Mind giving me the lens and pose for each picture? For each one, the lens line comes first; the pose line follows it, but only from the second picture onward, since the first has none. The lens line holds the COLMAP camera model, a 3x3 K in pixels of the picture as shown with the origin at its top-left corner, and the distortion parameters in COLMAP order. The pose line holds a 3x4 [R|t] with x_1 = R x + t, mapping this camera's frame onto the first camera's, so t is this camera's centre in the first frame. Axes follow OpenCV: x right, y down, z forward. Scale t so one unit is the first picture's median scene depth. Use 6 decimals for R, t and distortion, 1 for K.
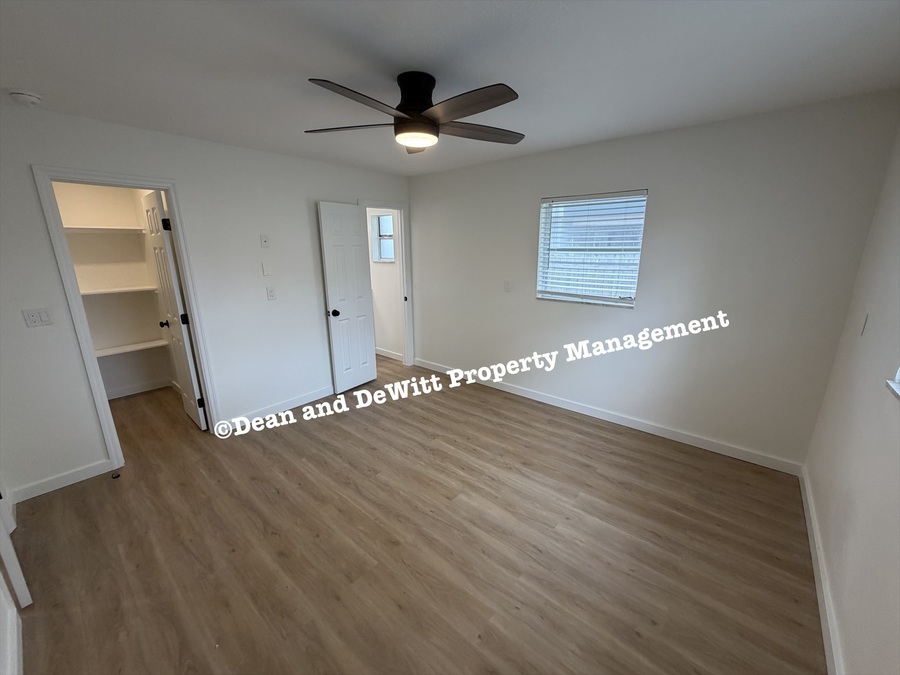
lens RADIAL K [[357.8, 0, 448.9], [0, 357.8, 339.0], [0, 0, 1]] dist [-0.001099, 0.000643]
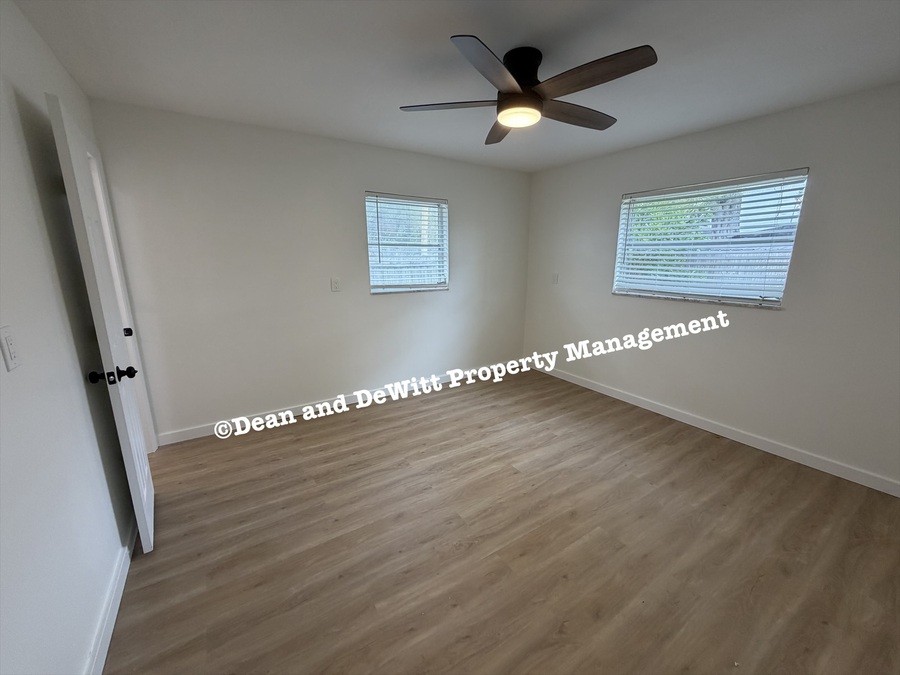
lens RADIAL K [[357.8, 0, 447.5], [0, 357.8, 339.6], [0, 0, 1]] dist [-0.001099, 0.000643]
pose [[0.286905, -0.210092, 0.934637, -0.893299], [0.241719, 0.959961, 0.141584, -0.115856], [-0.926961, 0.185298, 0.326201, 0.728155]]
